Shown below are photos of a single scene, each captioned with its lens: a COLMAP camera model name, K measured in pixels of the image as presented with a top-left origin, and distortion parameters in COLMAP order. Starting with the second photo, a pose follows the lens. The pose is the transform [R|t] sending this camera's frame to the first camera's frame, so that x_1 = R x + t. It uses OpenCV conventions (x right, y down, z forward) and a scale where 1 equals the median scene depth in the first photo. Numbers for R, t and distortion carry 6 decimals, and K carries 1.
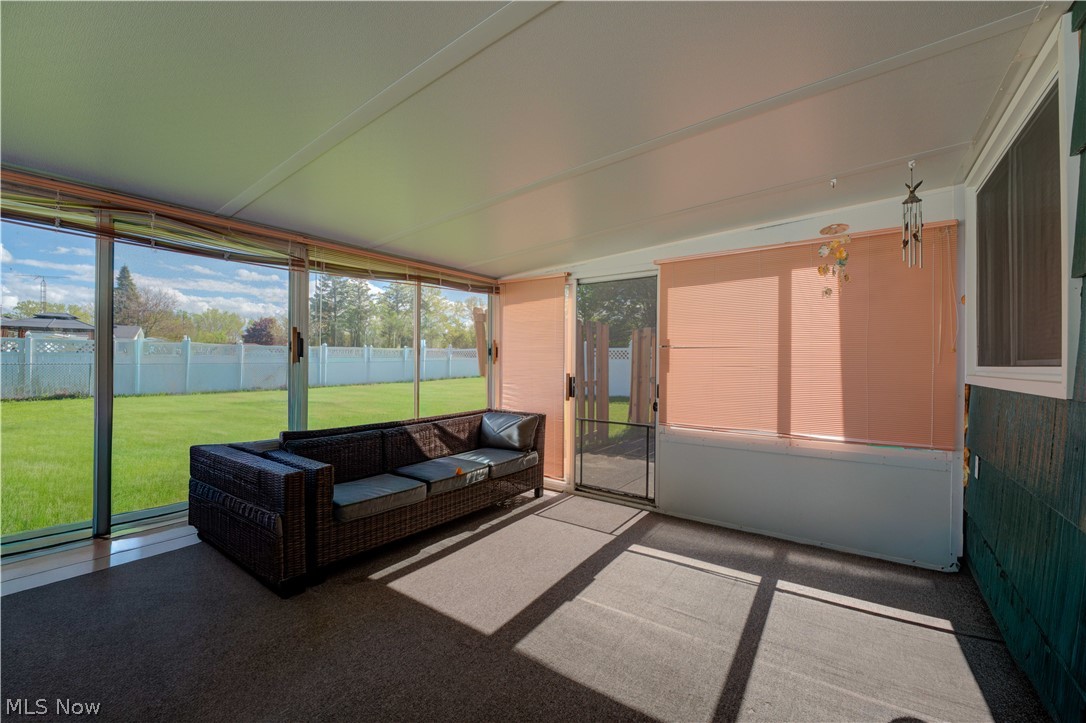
lens RADIAL K [[436.8, 0, 541.6], [0, 436.8, 363.2], [0, 0, 1]] dist [-0.030856, 0.004020]
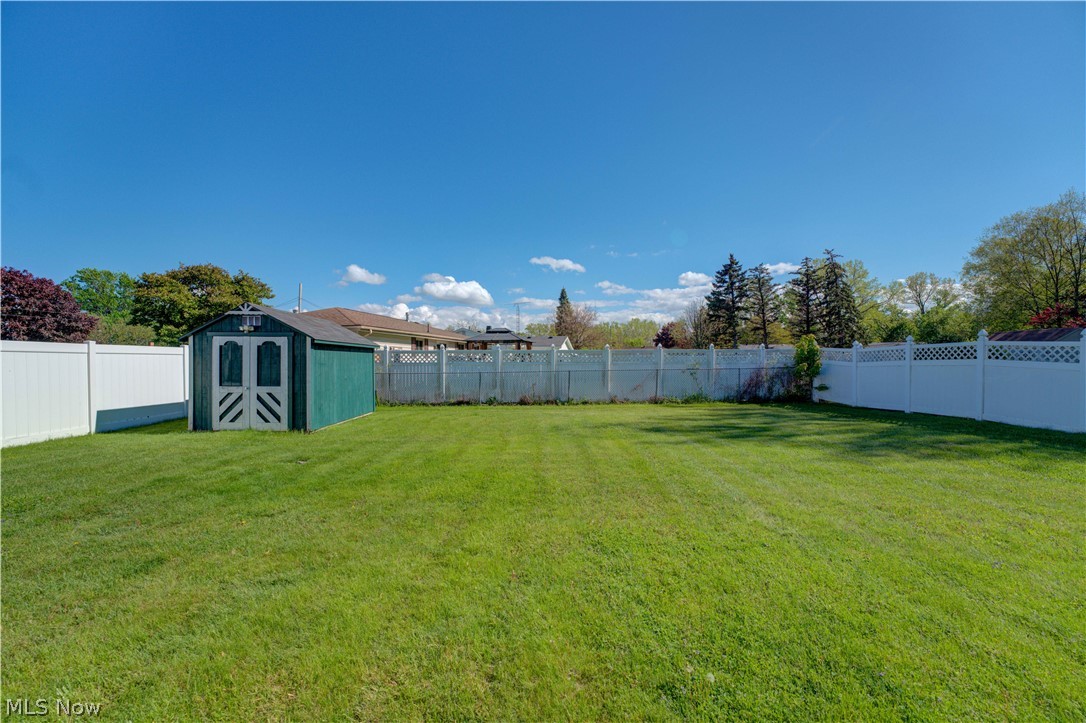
lens RADIAL K [[436.8, 0, 541.6], [0, 436.8, 363.2], [0, 0, 1]] dist [-0.030856, 0.004020]
pose [[0.640987, -0.008812, -0.767502, -0.034237], [0.009235, 0.999950, -0.003768, -0.003918], [0.767497, -0.004672, 0.641036, 0.104625]]
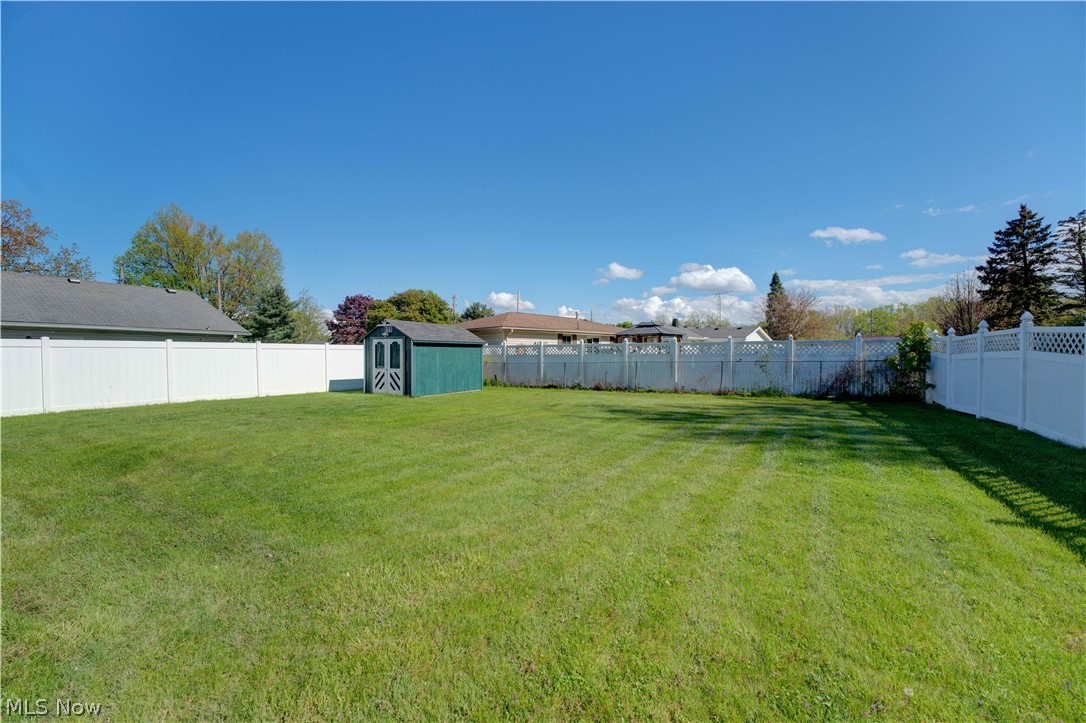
lens RADIAL K [[436.8, 0, 541.6], [0, 436.8, 363.2], [0, 0, 1]] dist [-0.030856, 0.004020]
pose [[0.135418, 0.009648, -0.990742, 0.059737], [0.004112, 0.999939, 0.010299, -0.002551], [0.990780, -0.005468, 0.135370, 0.184936]]
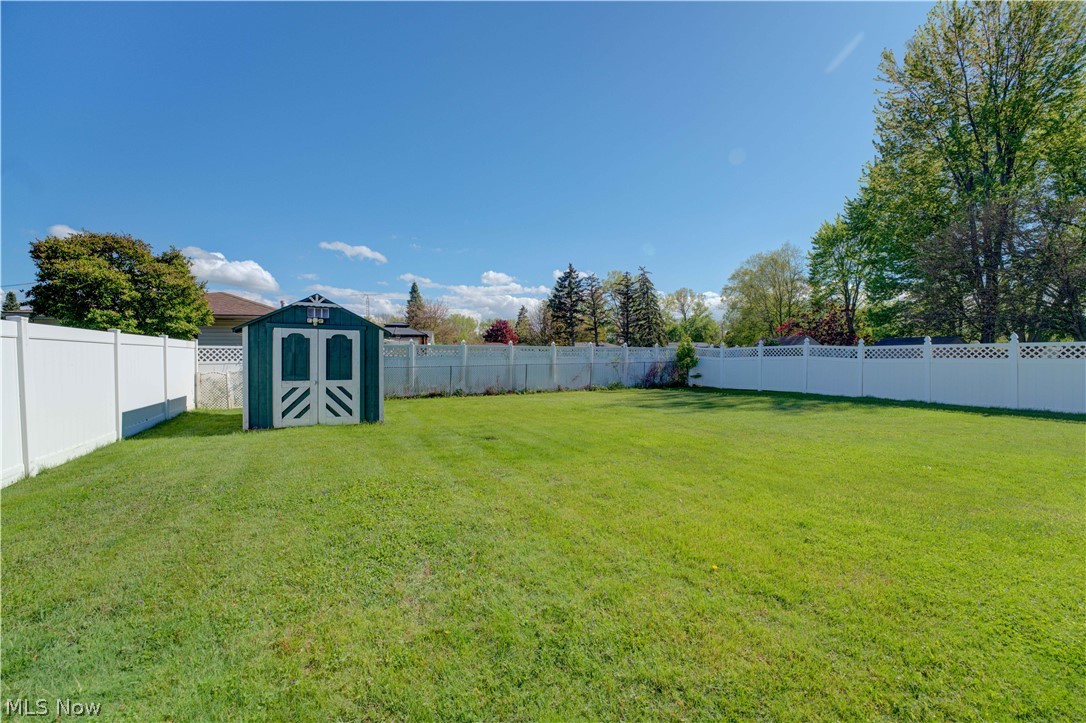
lens RADIAL K [[436.8, 0, 541.6], [0, 436.8, 363.2], [0, 0, 1]] dist [-0.030856, 0.004020]
pose [[0.902745, -0.002513, -0.430169, -0.087160], [0.007932, 0.999910, 0.010804, -0.004187], [0.430103, -0.013165, 0.902684, 0.015255]]
